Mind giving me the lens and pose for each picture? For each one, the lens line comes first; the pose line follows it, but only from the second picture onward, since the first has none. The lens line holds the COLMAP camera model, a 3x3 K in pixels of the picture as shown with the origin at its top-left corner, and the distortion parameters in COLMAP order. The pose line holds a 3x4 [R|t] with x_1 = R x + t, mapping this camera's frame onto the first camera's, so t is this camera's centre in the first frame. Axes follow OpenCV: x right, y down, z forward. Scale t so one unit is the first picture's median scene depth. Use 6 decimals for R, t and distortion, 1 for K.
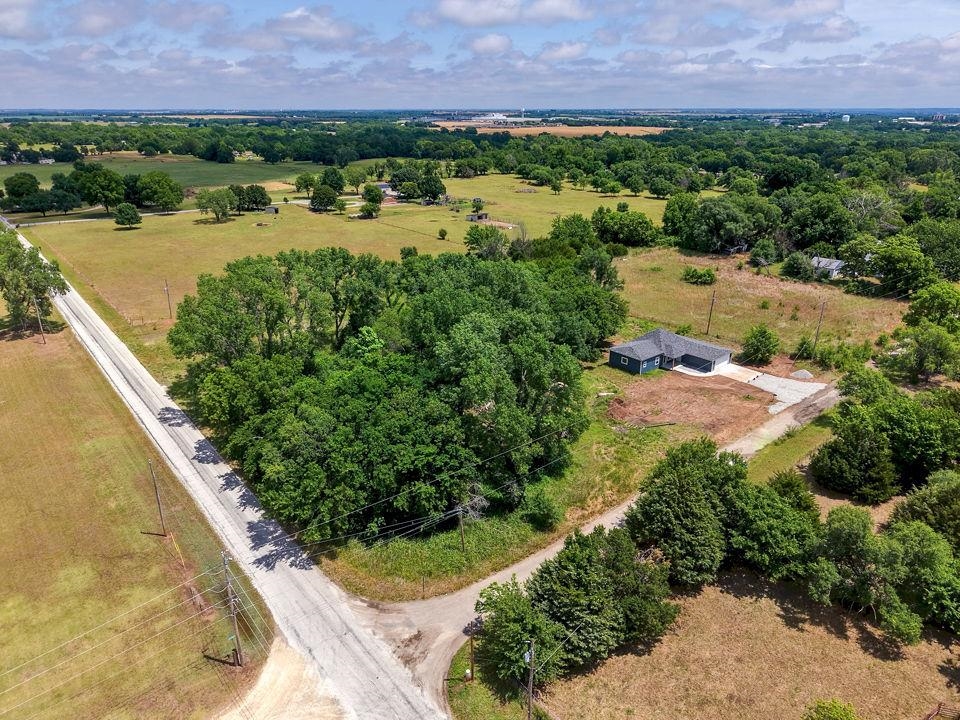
lens RADIAL K [[643.0, 0, 481.6], [0, 643.0, 358.5], [0, 0, 1]] dist [0.026936, -0.022916]
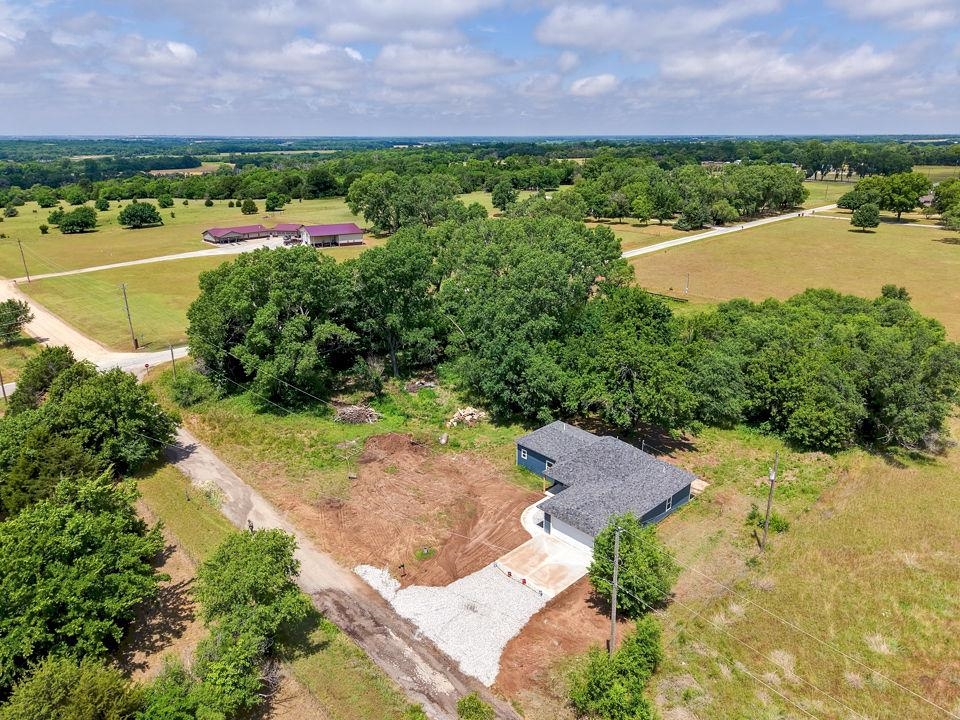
lens RADIAL K [[643.0, 0, 475.3], [0, 643.0, 357.8], [0, 0, 1]] dist [0.026936, -0.022916]
pose [[0.058801, 0.332607, -0.941230, 0.314280], [-0.360567, 0.886287, 0.290666, -0.091886], [0.930878, 0.322285, 0.172042, 0.325610]]
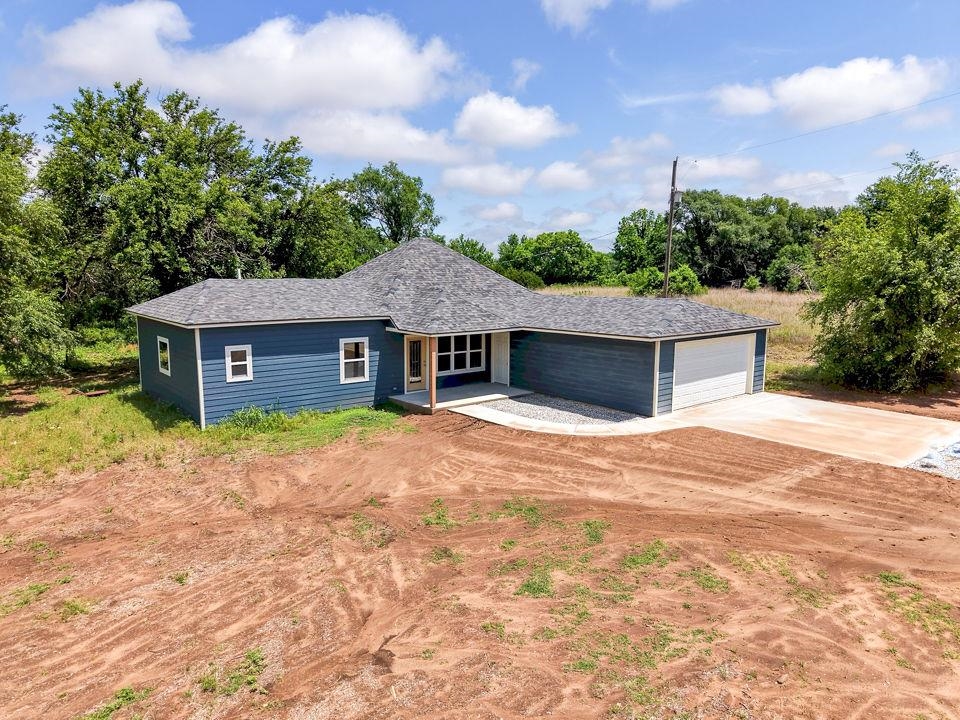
lens RADIAL K [[643.0, 0, 479.7], [0, 643.0, 361.8], [0, 0, 1]] dist [0.026936, -0.022916]
pose [[0.999873, 0.012398, -0.009981, 0.124896], [-0.014358, 0.973244, -0.229325, 0.017867], [0.006871, 0.229439, 0.973299, 0.333804]]
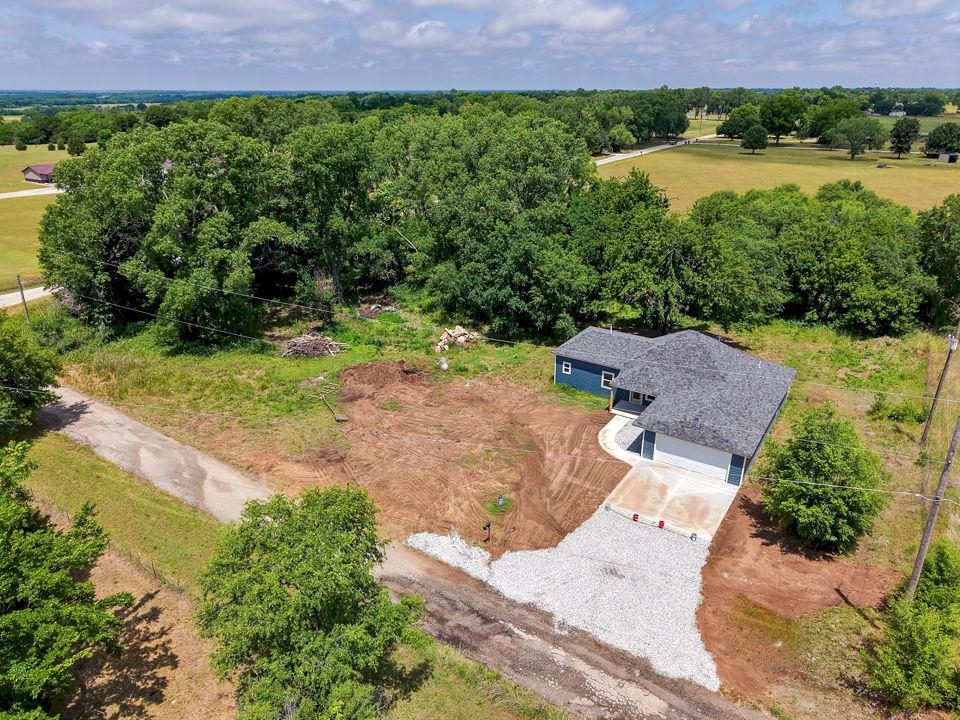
lens RADIAL K [[643.0, 0, 471.5], [0, 643.0, 363.6], [0, 0, 1]] dist [0.026936, -0.022916]
pose [[0.272942, 0.379782, -0.883894, 0.255170], [-0.347611, 0.895638, 0.277487, -0.039011], [0.897034, 0.231513, 0.376473, 0.301881]]
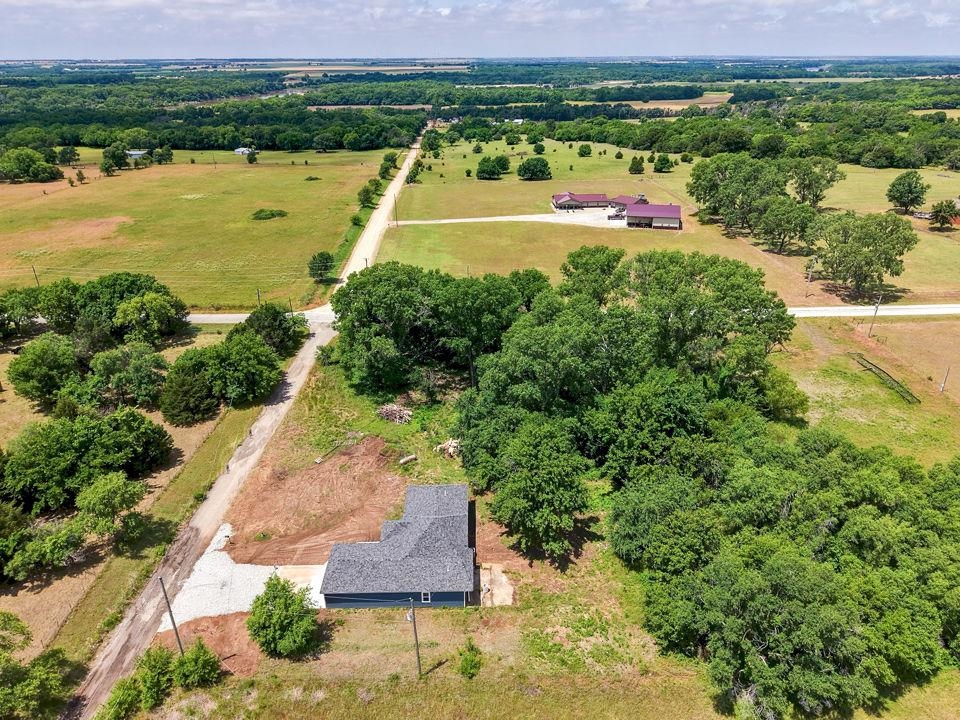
lens RADIAL K [[643.0, 0, 483.8], [0, 643.0, 365.4], [0, 0, 1]] dist [0.026936, -0.022916]
pose [[-0.628878, 0.347942, -0.695305, 0.254286], [-0.272144, 0.739200, 0.616052, -0.220179], [0.728320, 0.576645, -0.370176, 0.488838]]
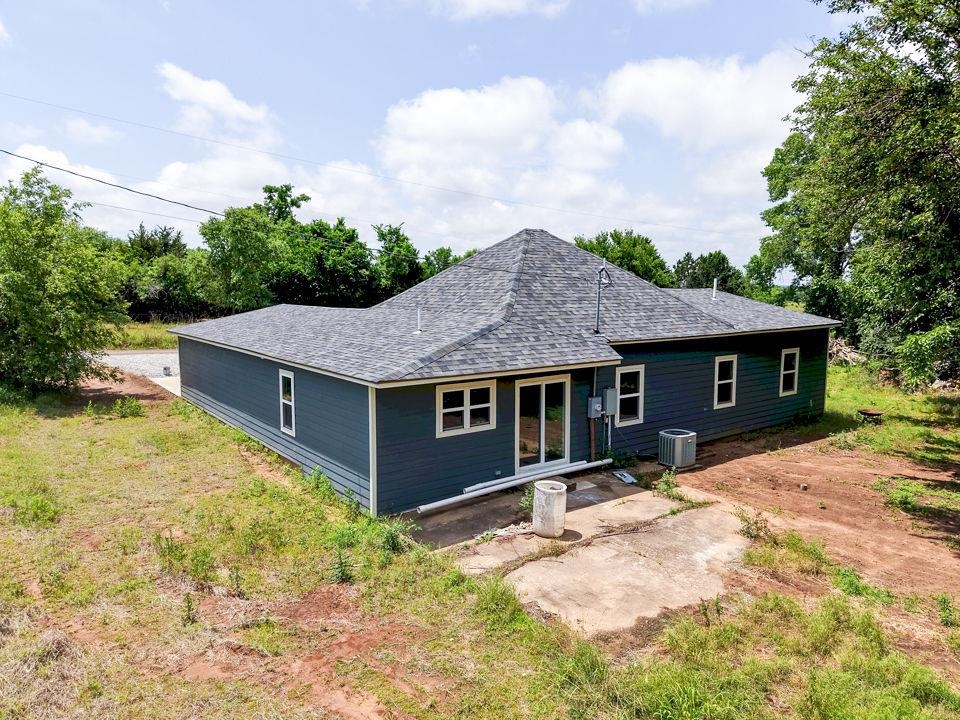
lens RADIAL K [[643.0, 0, 476.1], [0, 643.0, 360.1], [0, 0, 1]] dist [0.026936, -0.022916]
pose [[-0.998666, 0.000273, 0.051631, 0.118823], [0.024429, 0.883474, 0.467843, -0.037961], [-0.045487, 0.468480, -0.882302, 0.478477]]
